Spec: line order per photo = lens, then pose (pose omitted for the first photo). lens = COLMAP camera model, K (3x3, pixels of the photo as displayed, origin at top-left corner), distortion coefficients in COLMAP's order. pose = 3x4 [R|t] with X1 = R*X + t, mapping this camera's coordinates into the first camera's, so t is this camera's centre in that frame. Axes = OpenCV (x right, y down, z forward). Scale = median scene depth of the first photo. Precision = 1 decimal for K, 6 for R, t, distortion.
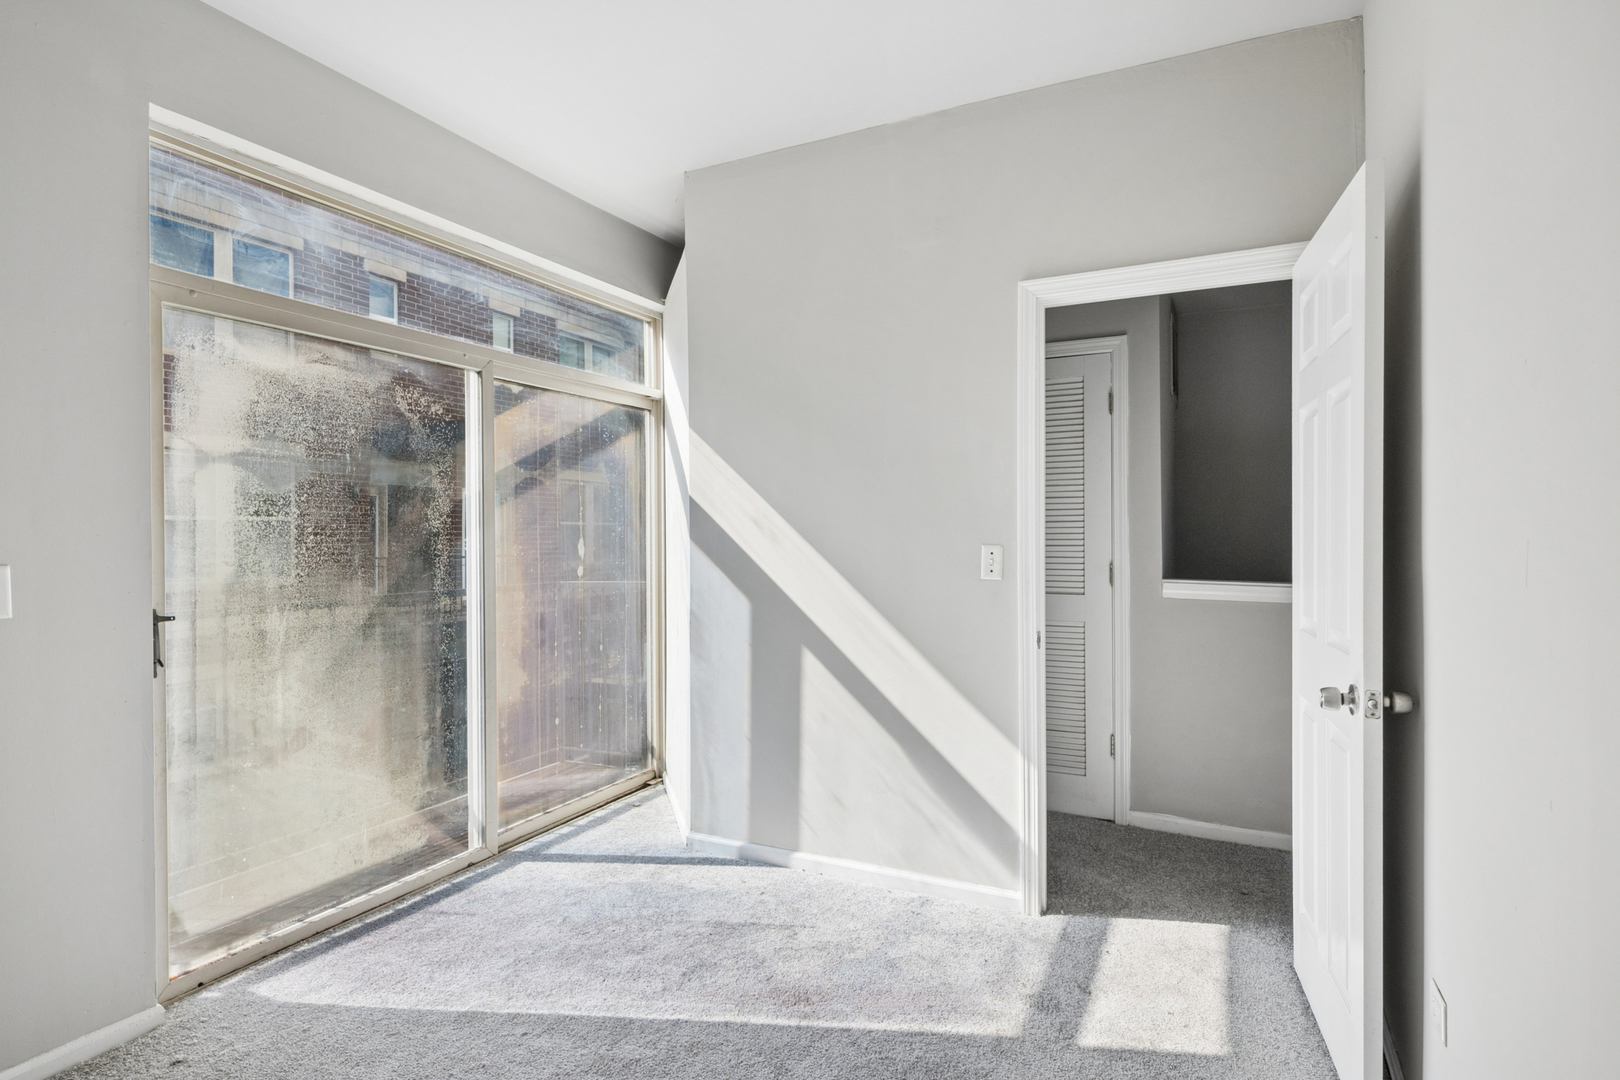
lens RADIAL K [[868.0, 0, 806.6], [0, 868.0, 533.2], [0, 0, 1]] dist [-0.000212, -0.000842]
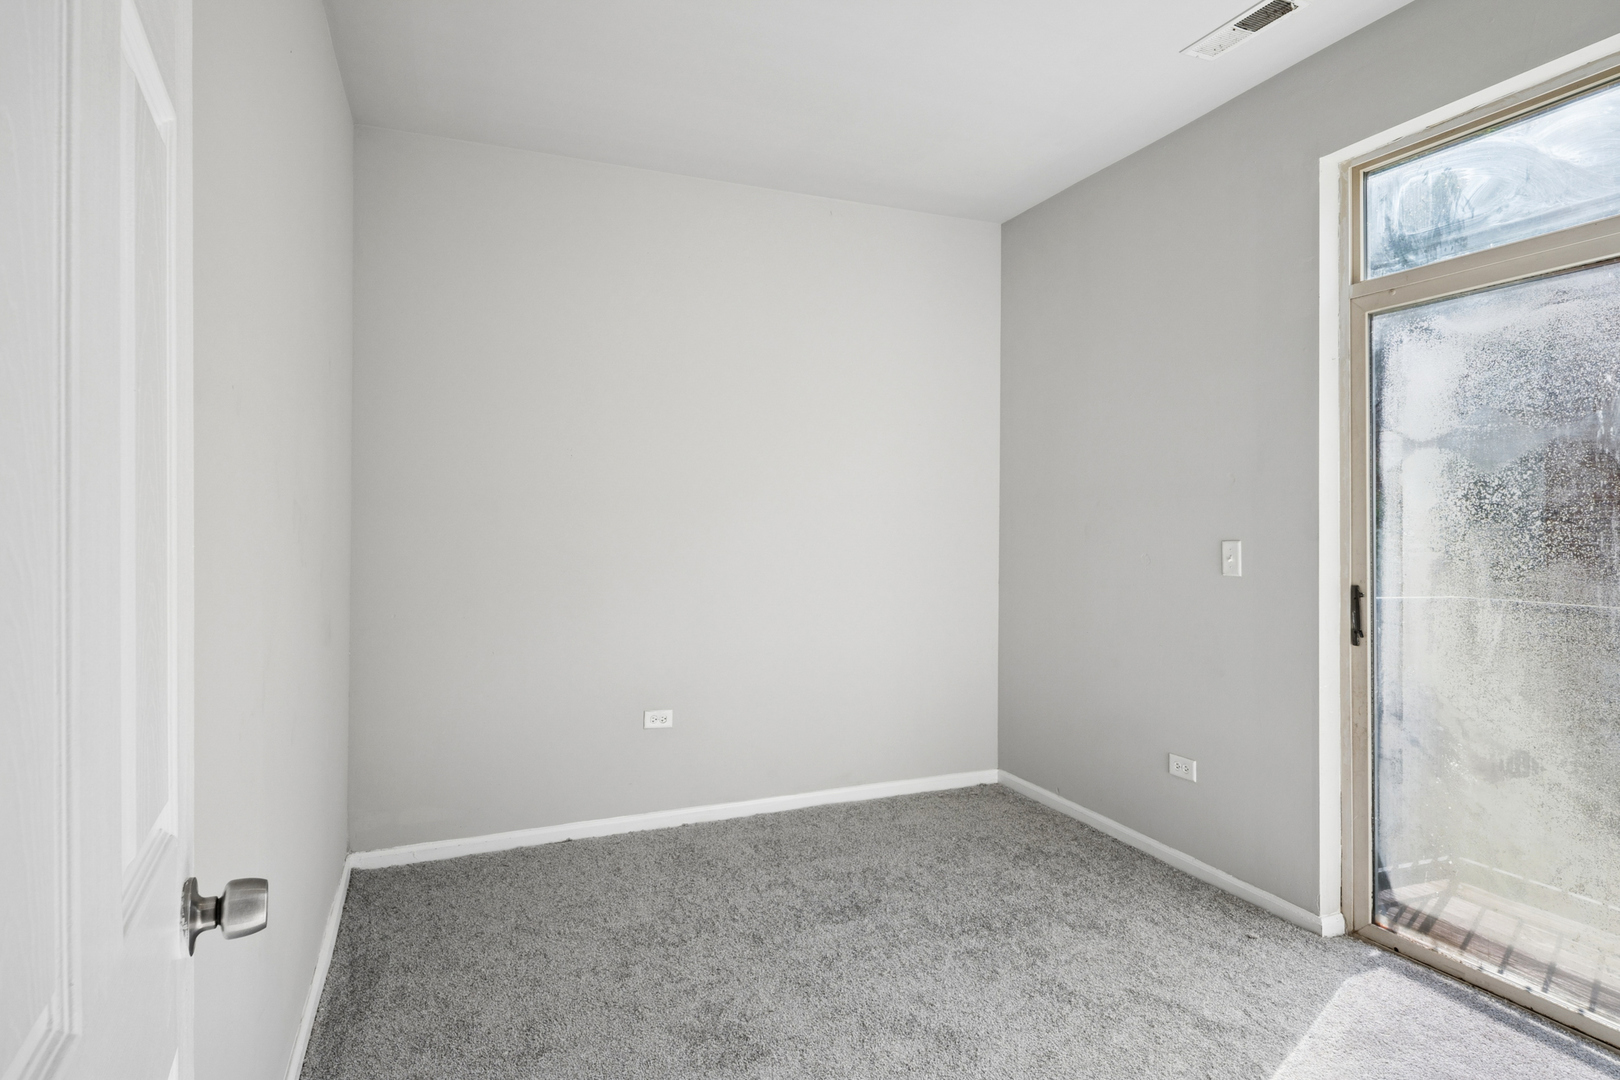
lens RADIAL K [[868.0, 0, 807.8], [0, 868.0, 533.9], [0, 0, 1]] dist [-0.000212, -0.000842]
pose [[-0.654626, 0.006858, -0.755922, 0.519275], [-0.002880, 0.999929, 0.011566, 0.007797], [0.755948, 0.009748, -0.654560, 1.071481]]
